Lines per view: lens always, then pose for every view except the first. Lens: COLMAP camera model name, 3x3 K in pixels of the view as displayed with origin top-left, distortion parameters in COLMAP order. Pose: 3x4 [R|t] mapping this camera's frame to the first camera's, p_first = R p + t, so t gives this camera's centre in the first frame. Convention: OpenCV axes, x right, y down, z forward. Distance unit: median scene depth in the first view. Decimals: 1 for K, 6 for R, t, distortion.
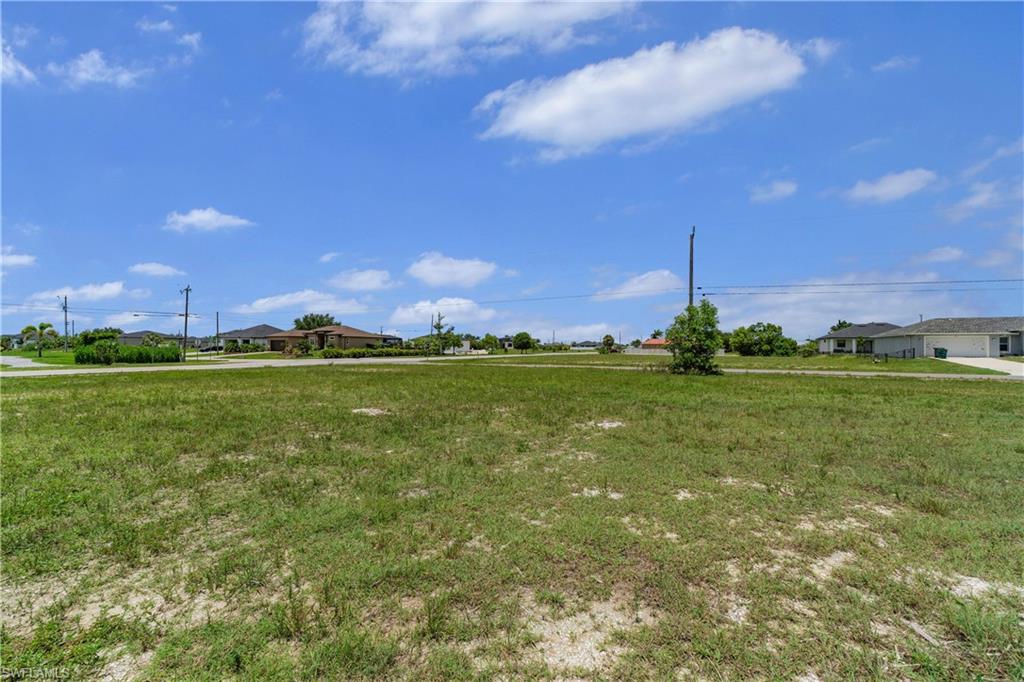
lens RADIAL K [[439.2, 0, 512.0], [0, 439.2, 341.0], [0, 0, 1]] dist [0.000009, 0.000327]
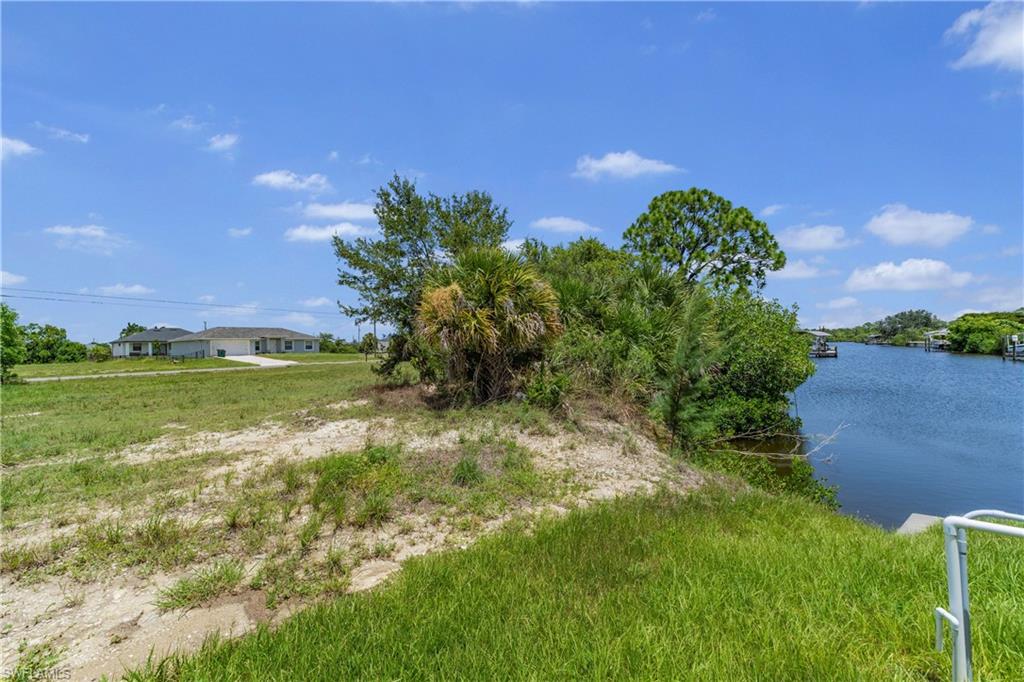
lens RADIAL K [[439.2, 0, 512.0], [0, 439.2, 341.0], [0, 0, 1]] dist [0.000009, 0.000327]
pose [[0.204375, -0.006364, 0.978872, -0.389113], [0.010851, 0.999932, 0.004235, -0.014611], [-0.978833, 0.009756, 0.204430, -0.359595]]
